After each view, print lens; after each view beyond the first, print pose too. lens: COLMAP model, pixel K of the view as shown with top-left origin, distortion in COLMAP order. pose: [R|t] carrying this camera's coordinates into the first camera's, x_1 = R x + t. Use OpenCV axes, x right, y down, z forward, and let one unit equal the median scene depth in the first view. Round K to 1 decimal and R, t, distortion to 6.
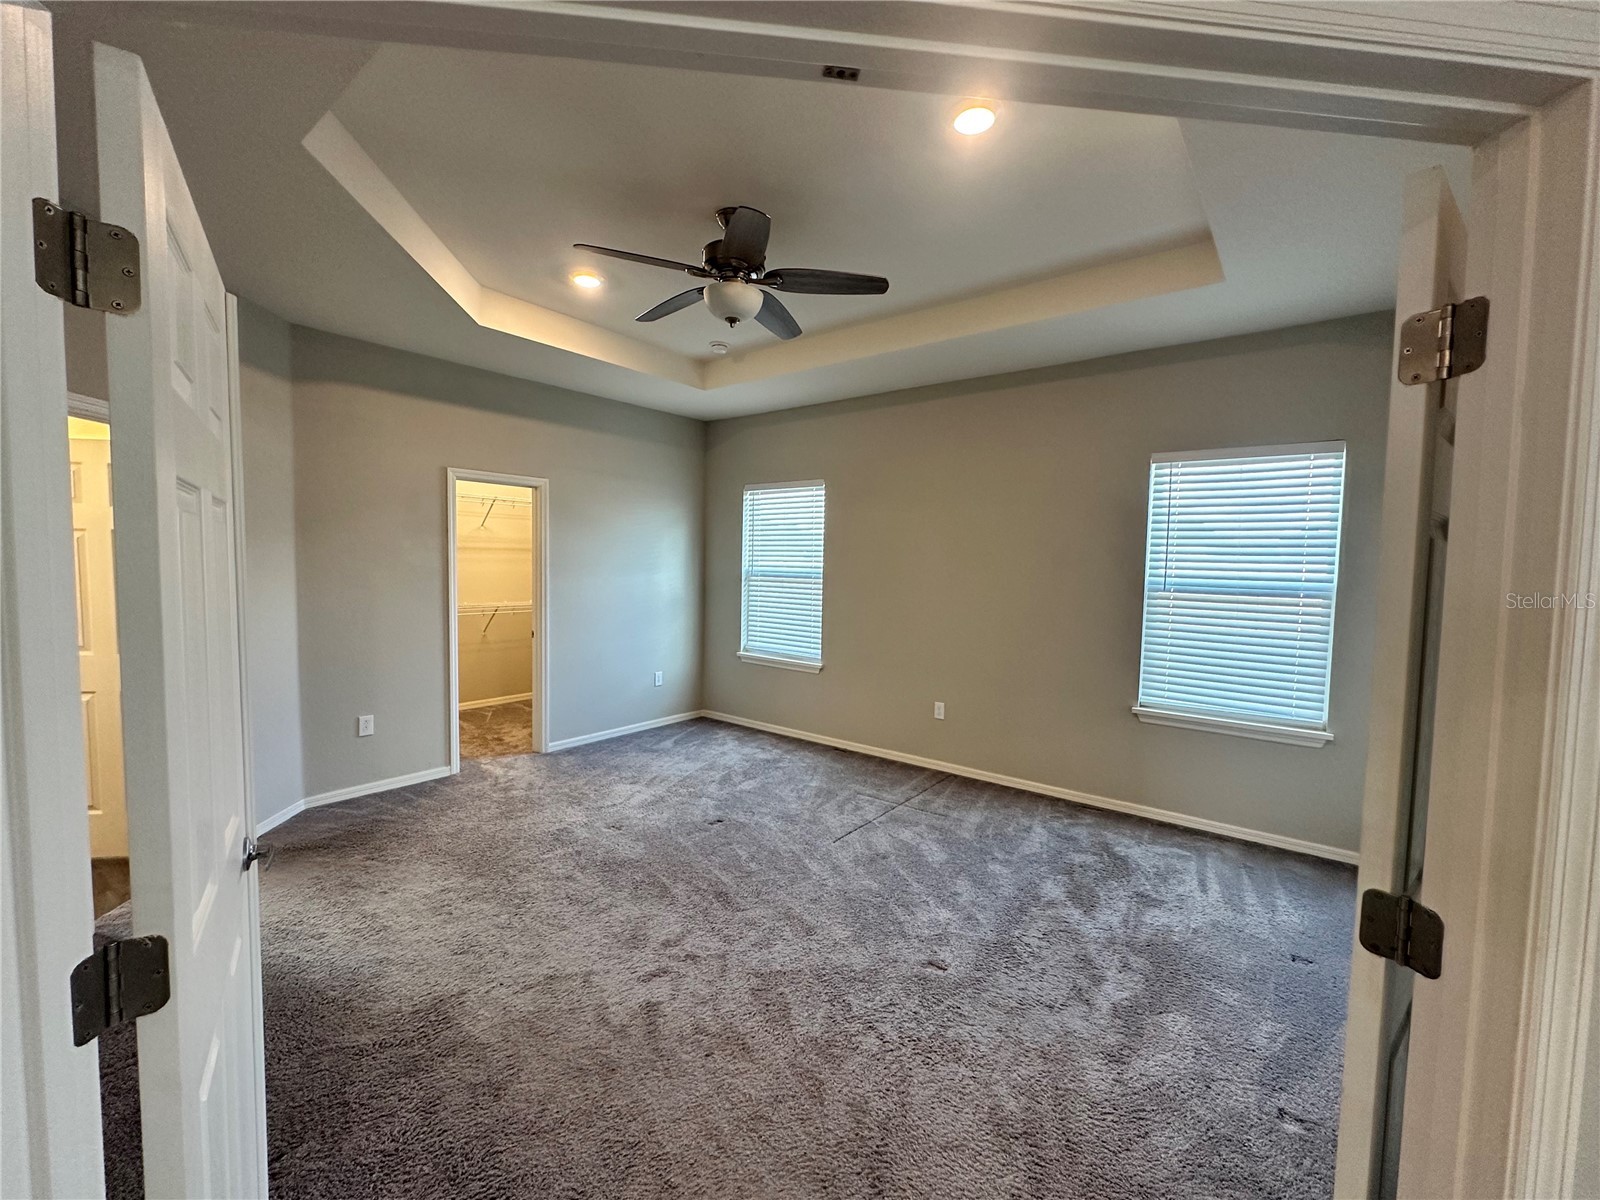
lens RADIAL K [[655.5, 0, 782.0], [0, 655.5, 604.9], [0, 0, 1]] dist [-0.004806, 0.000035]
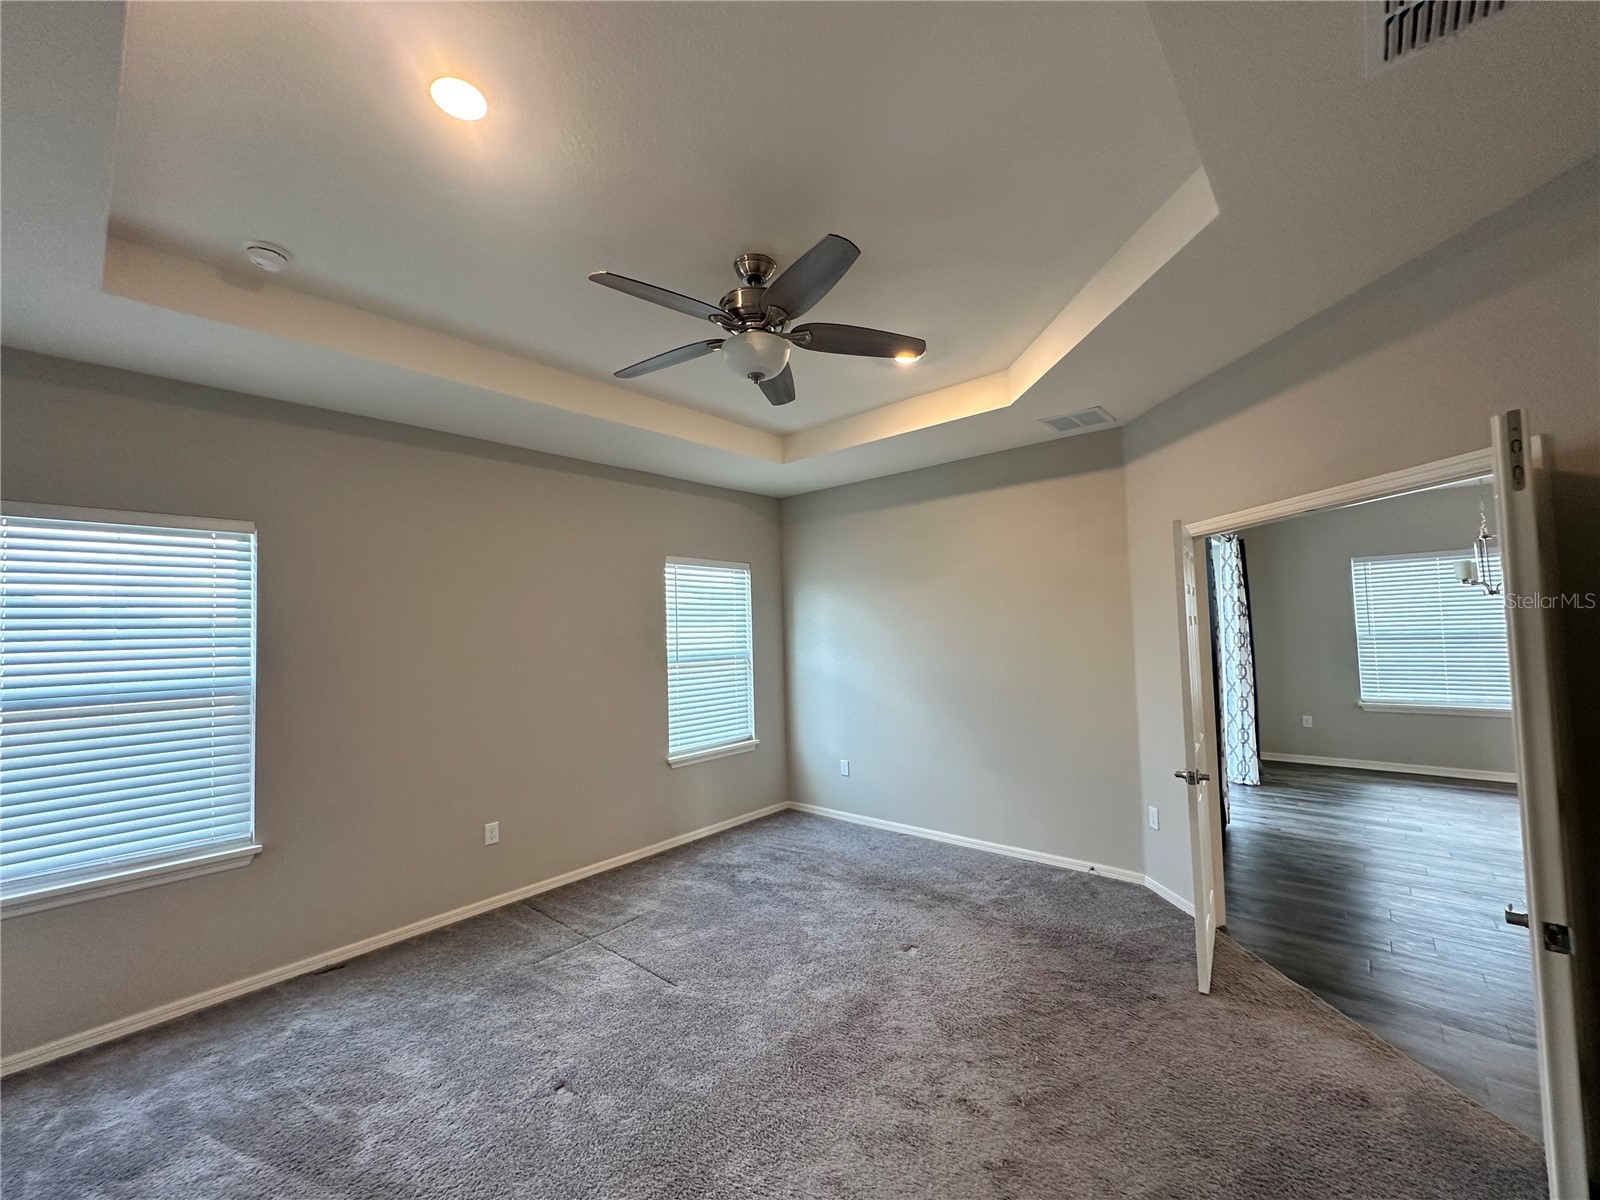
lens RADIAL K [[655.5, 0, 790.8], [0, 655.5, 597.8], [0, 0, 1]] dist [-0.004806, 0.000035]
pose [[0.033694, 0.031339, 0.998941, -0.679585], [0.100158, 0.994371, -0.034574, -0.076717], [-0.994401, 0.101217, 0.030366, 0.693023]]
